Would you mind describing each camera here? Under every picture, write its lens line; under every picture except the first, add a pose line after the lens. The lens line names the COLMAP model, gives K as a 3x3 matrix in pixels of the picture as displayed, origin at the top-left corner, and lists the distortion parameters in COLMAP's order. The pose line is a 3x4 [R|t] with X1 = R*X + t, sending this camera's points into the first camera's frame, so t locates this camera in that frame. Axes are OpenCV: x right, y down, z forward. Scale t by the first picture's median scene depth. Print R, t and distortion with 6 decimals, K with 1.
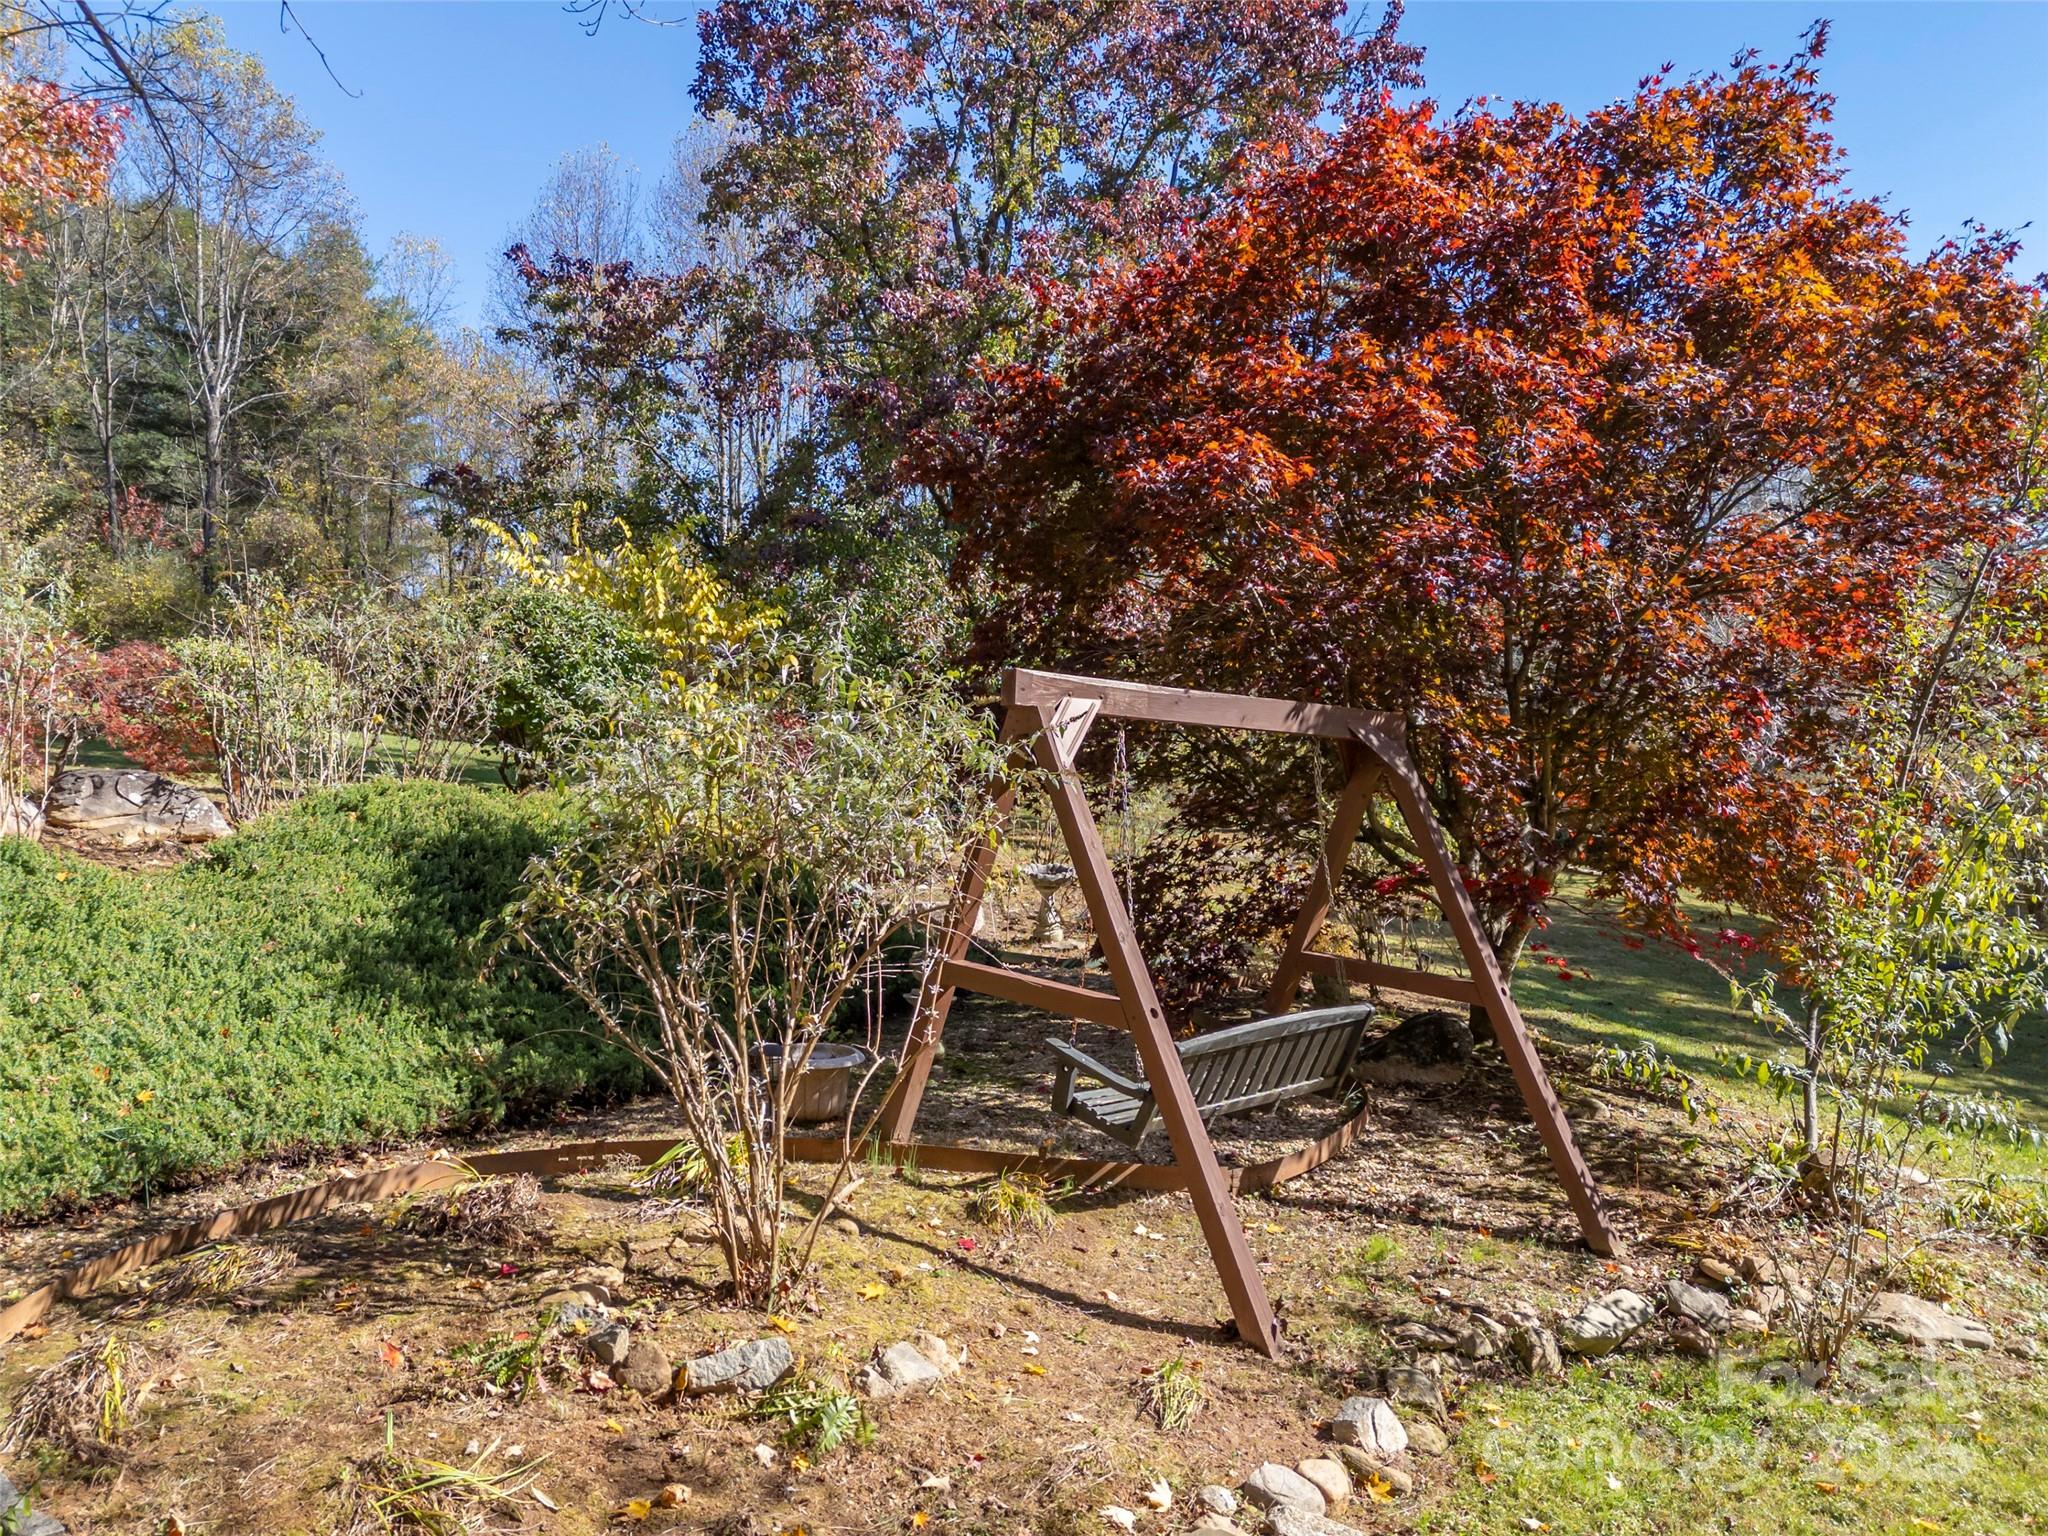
lens RADIAL K [[1435.0, 0, 1024.0], [0, 1435.0, 768.0], [0, 0, 1]] dist [0.135146, -0.183655]
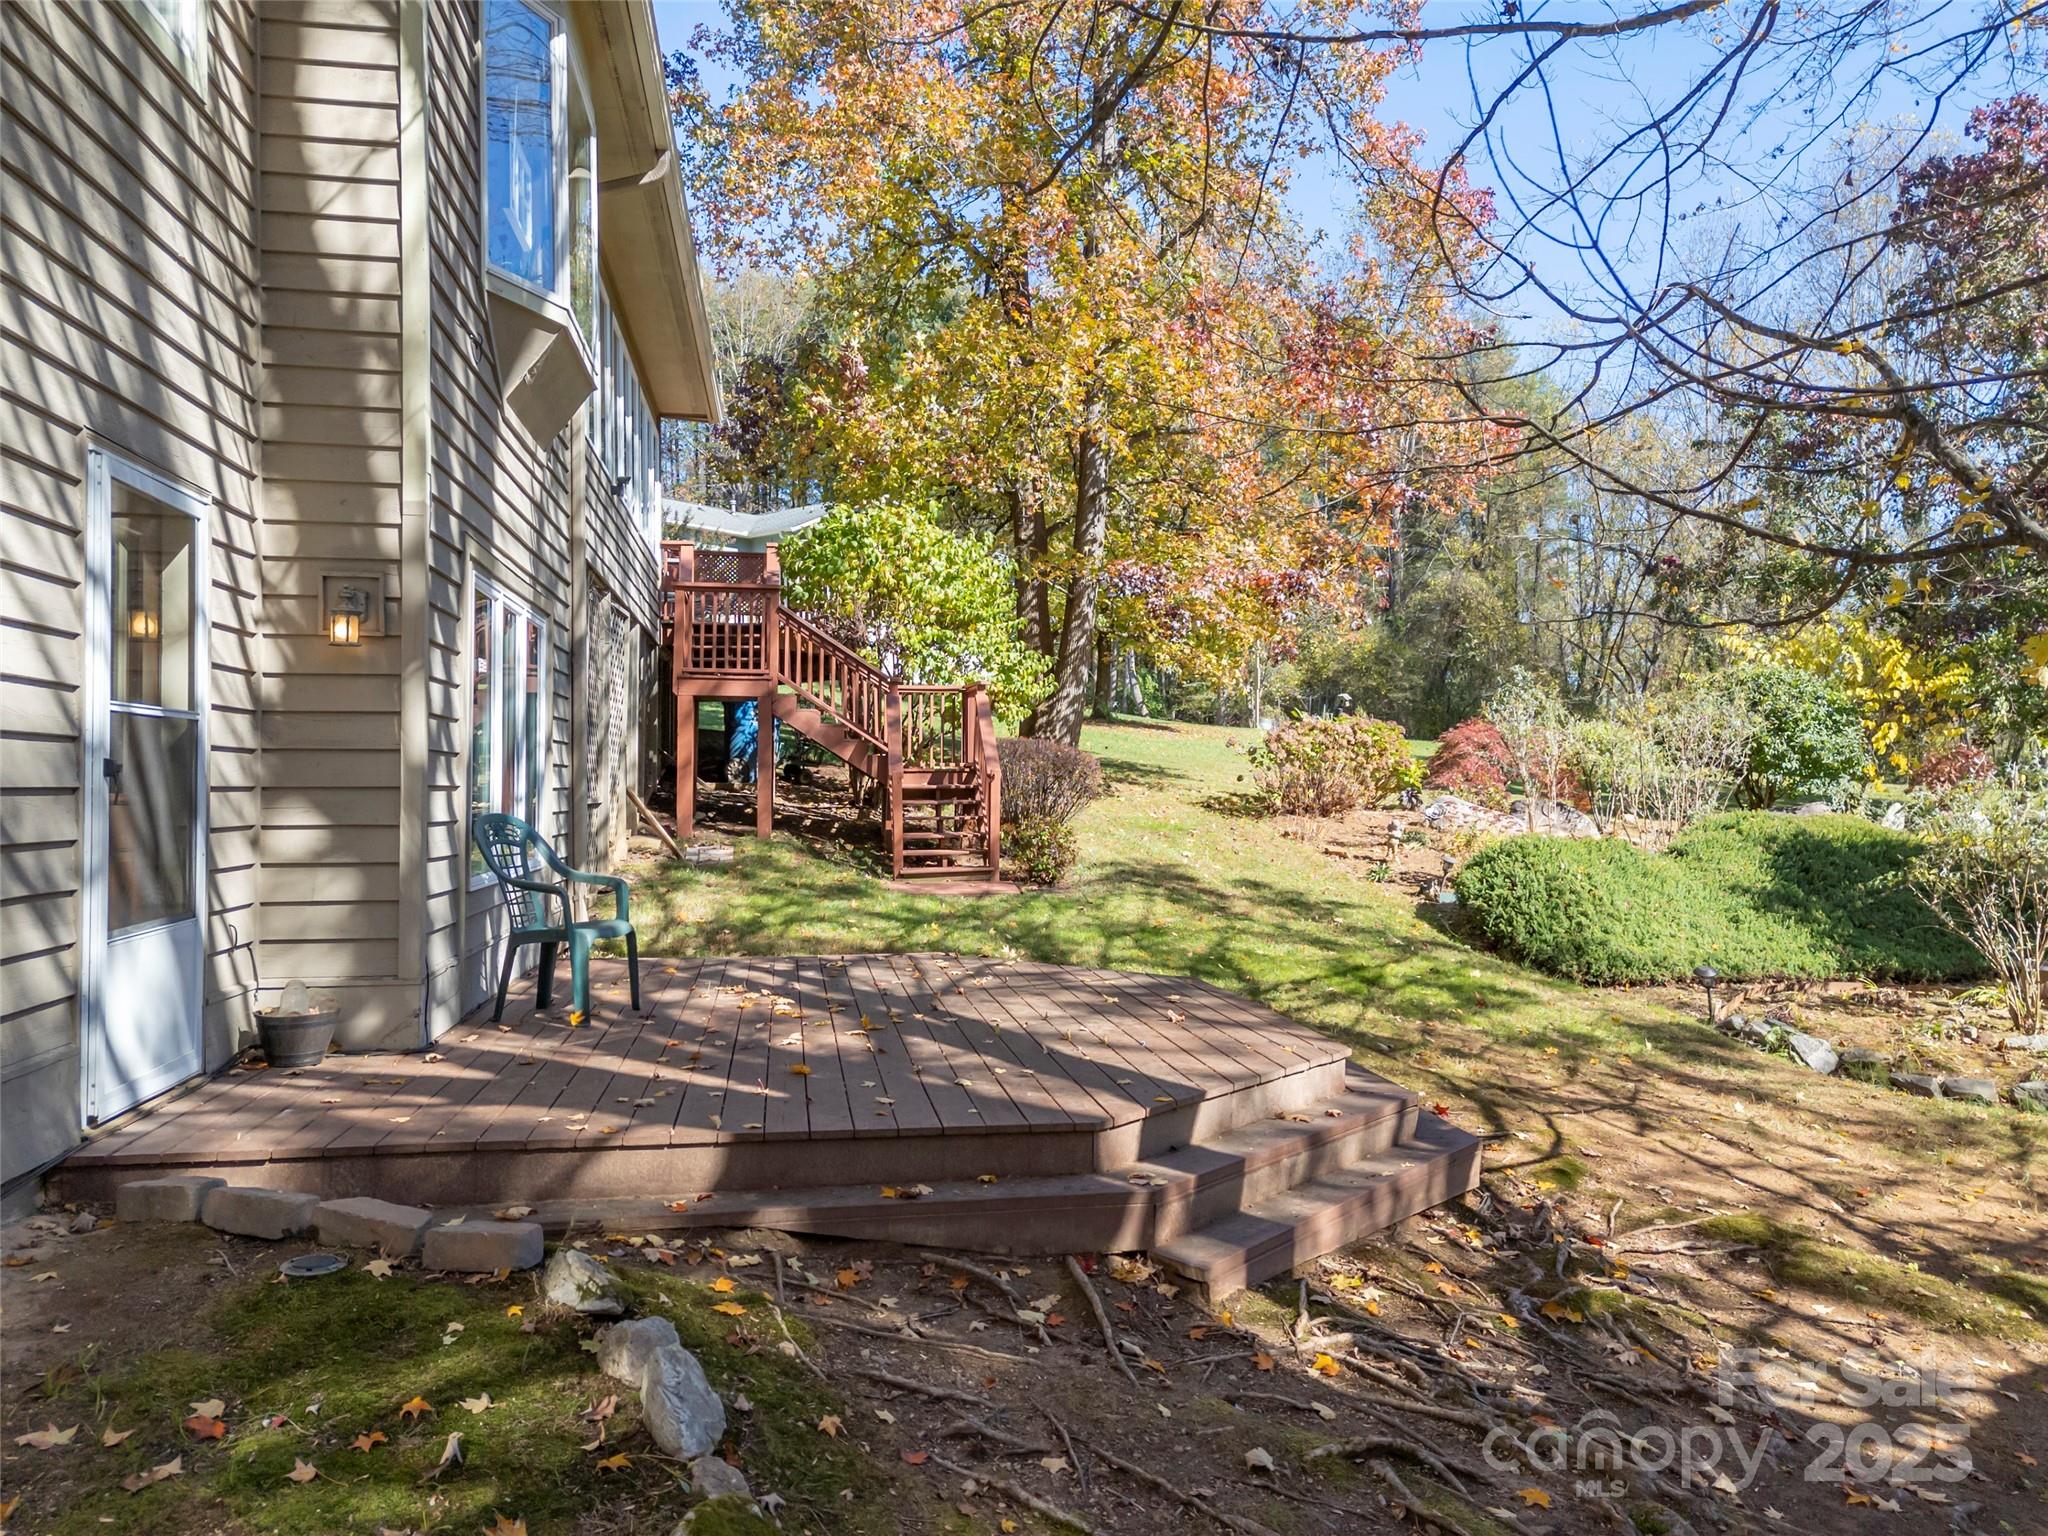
lens RADIAL K [[1435.0, 0, 1024.0], [0, 1435.0, 768.0], [0, 0, 1]] dist [0.135146, -0.183655]
pose [[0.762002, 0.002418, -0.647570, 0.034829], [-0.003405, 0.999994, -0.000273, -0.022237], [0.647566, 0.002413, 0.762006, -0.523960]]
